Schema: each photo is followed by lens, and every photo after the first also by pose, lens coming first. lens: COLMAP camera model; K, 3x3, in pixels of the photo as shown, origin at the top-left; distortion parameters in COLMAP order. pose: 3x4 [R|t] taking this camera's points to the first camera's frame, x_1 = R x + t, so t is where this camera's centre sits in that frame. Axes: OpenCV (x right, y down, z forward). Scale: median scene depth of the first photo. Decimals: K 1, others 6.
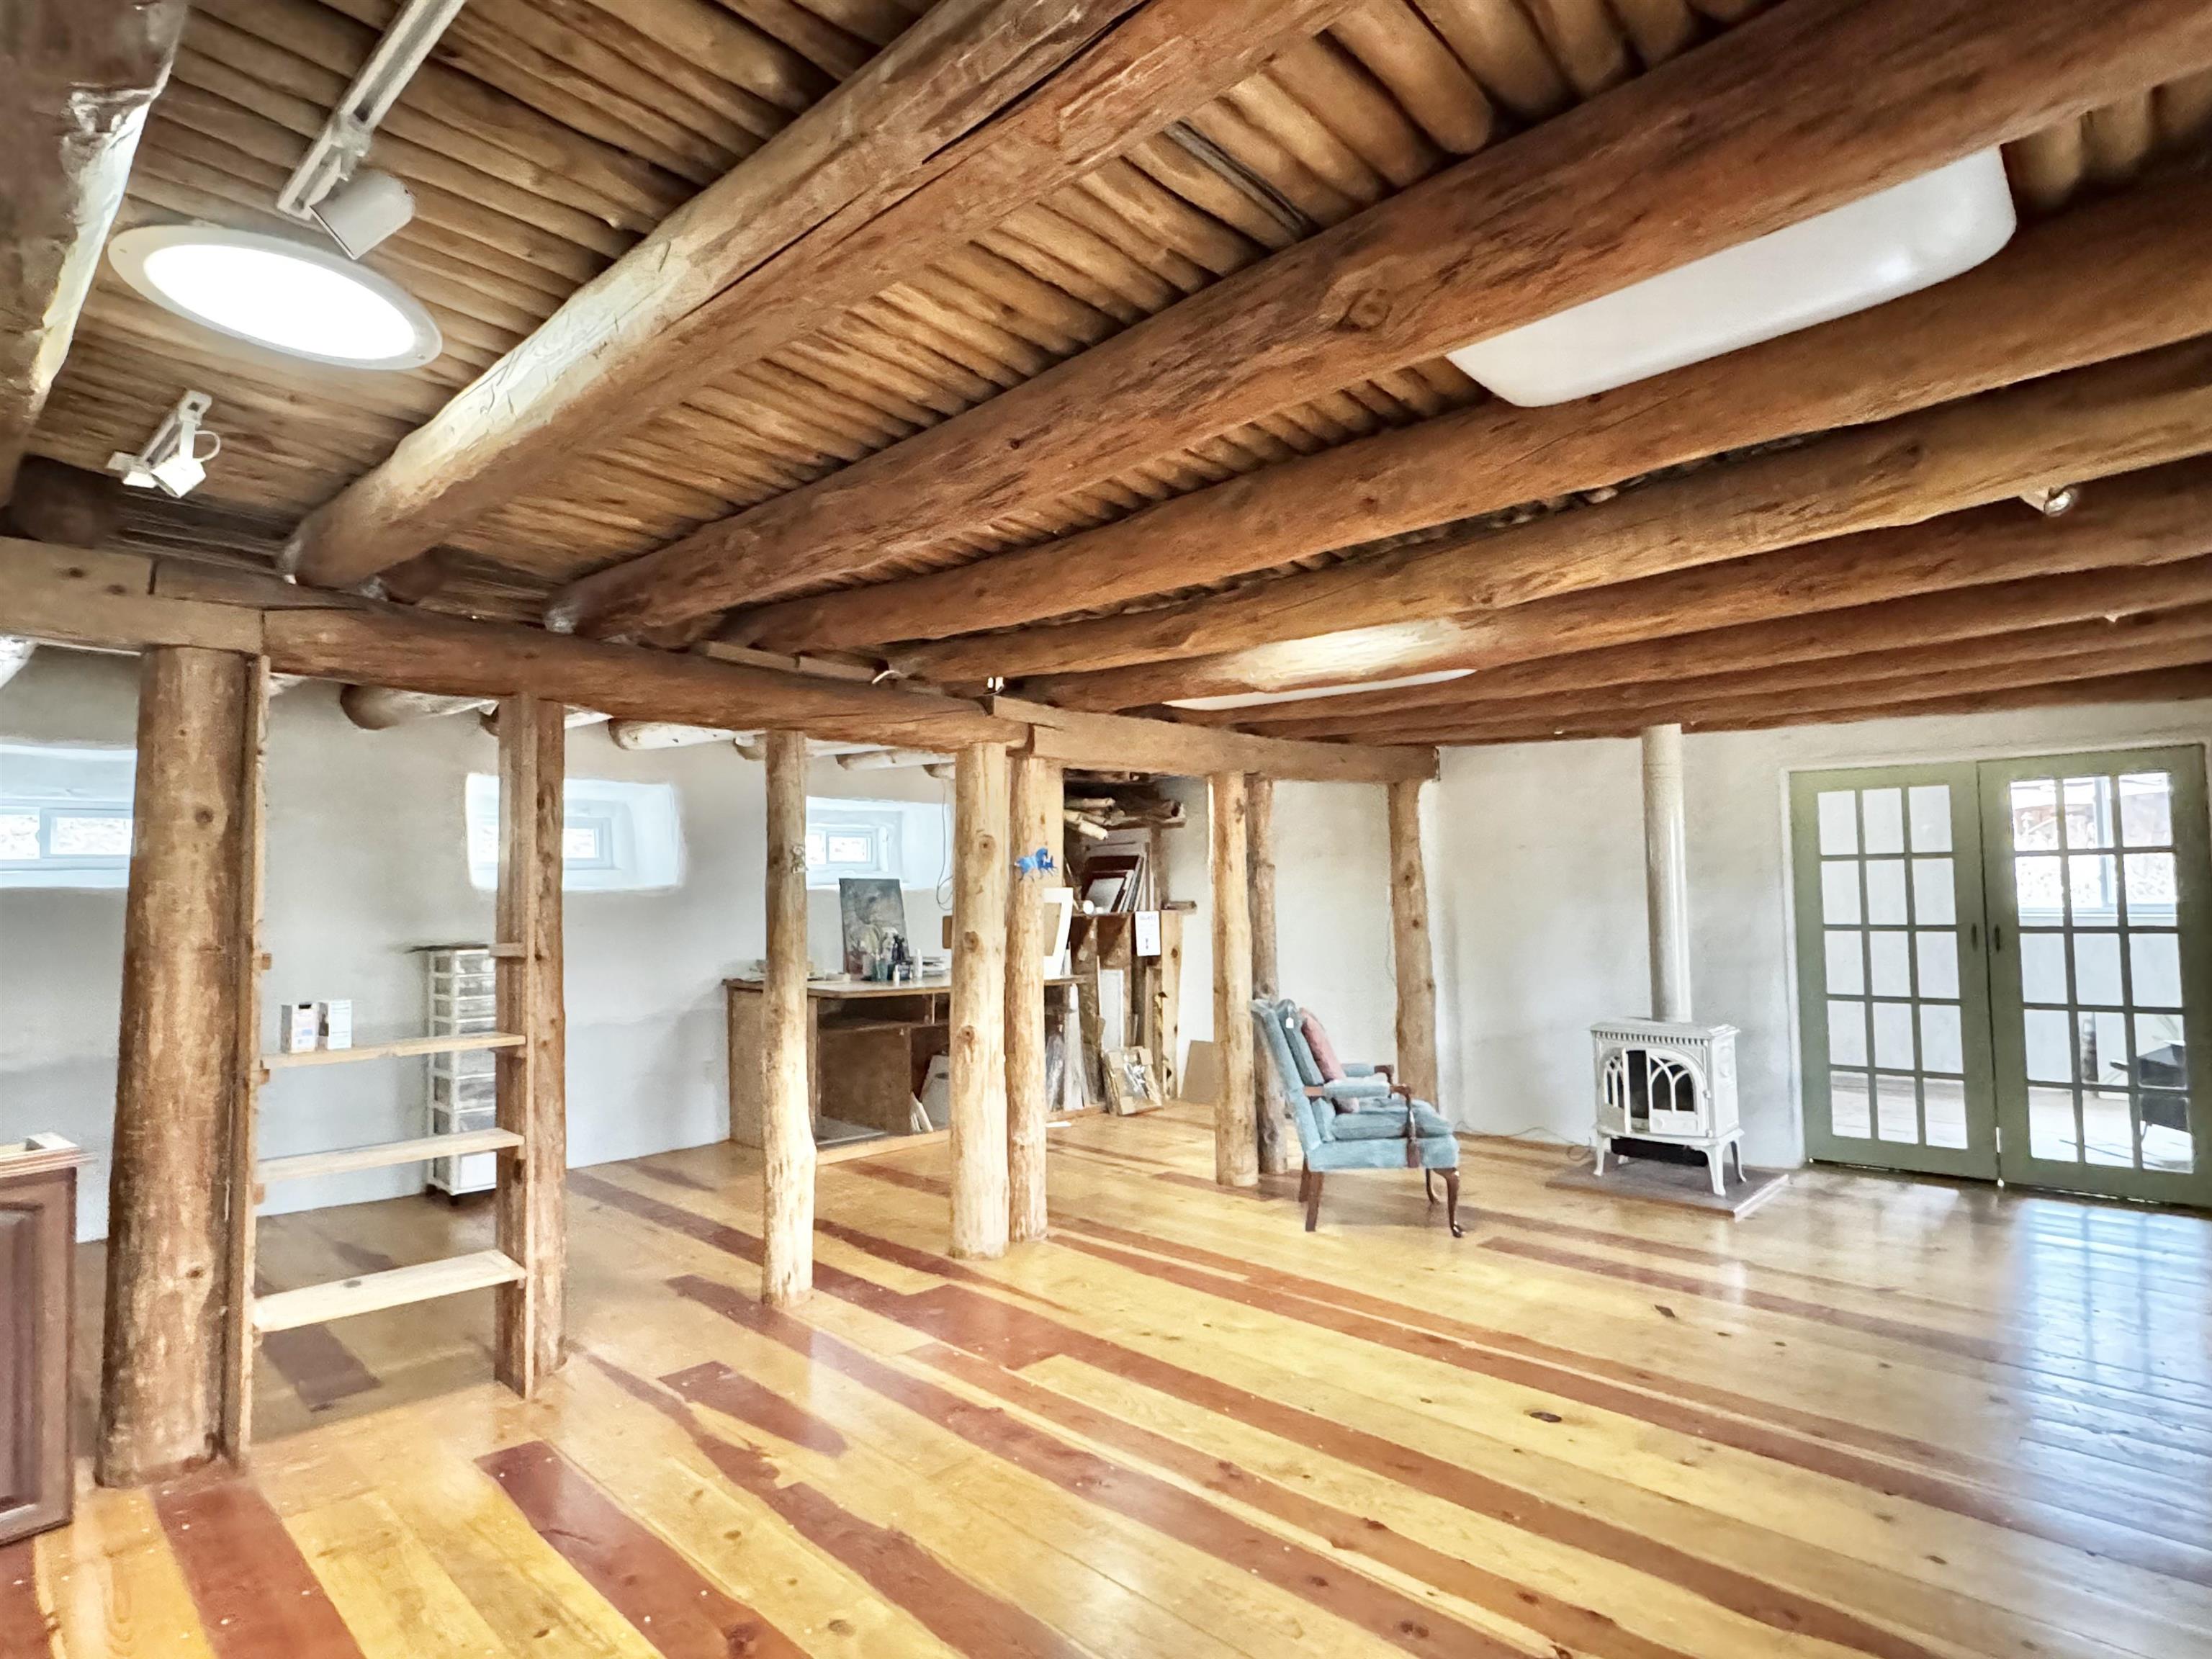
lens RADIAL K [[1166.7, 0, 1106.0], [0, 1166.7, 829.5], [0, 0, 1]] dist [-0.004457, 0.000346]
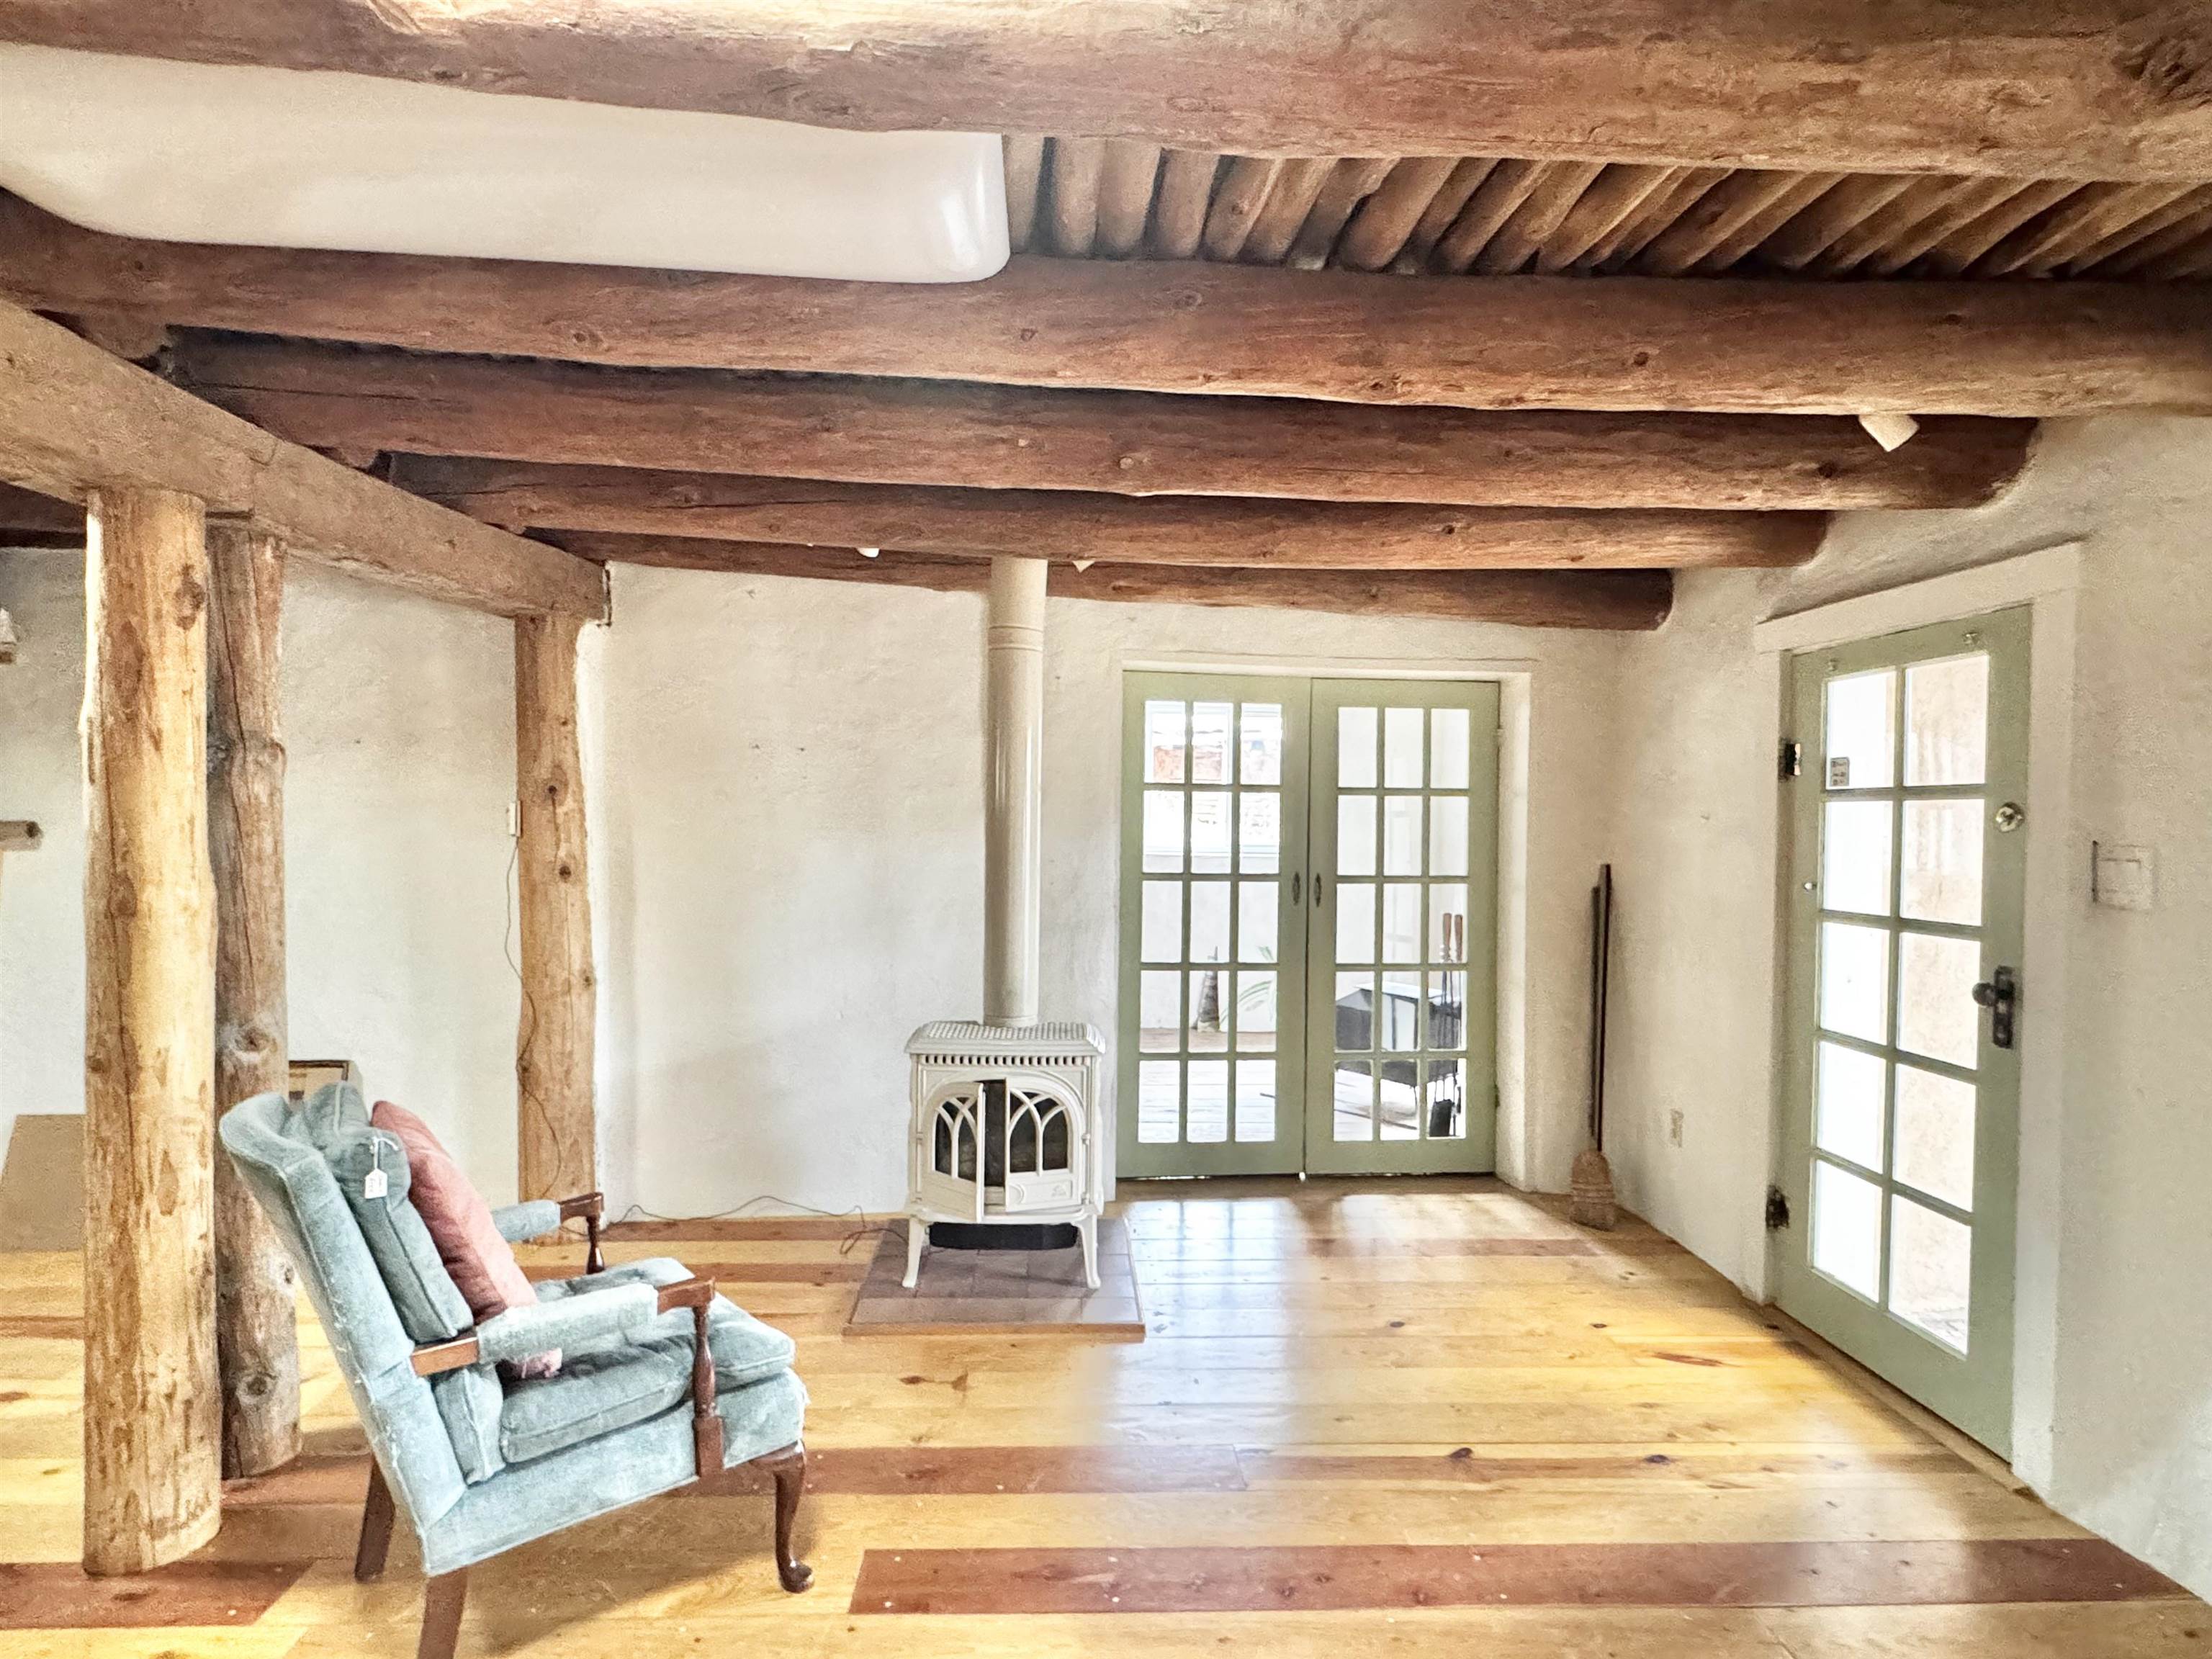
lens RADIAL K [[1166.7, 0, 1106.0], [0, 1166.7, 829.5], [0, 0, 1]] dist [-0.004457, 0.000346]
pose [[0.686741, 0.017144, 0.726700, 0.044399], [-0.063143, 0.997350, 0.036142, 0.028461], [-0.724155, -0.070706, 0.686003, 0.516333]]
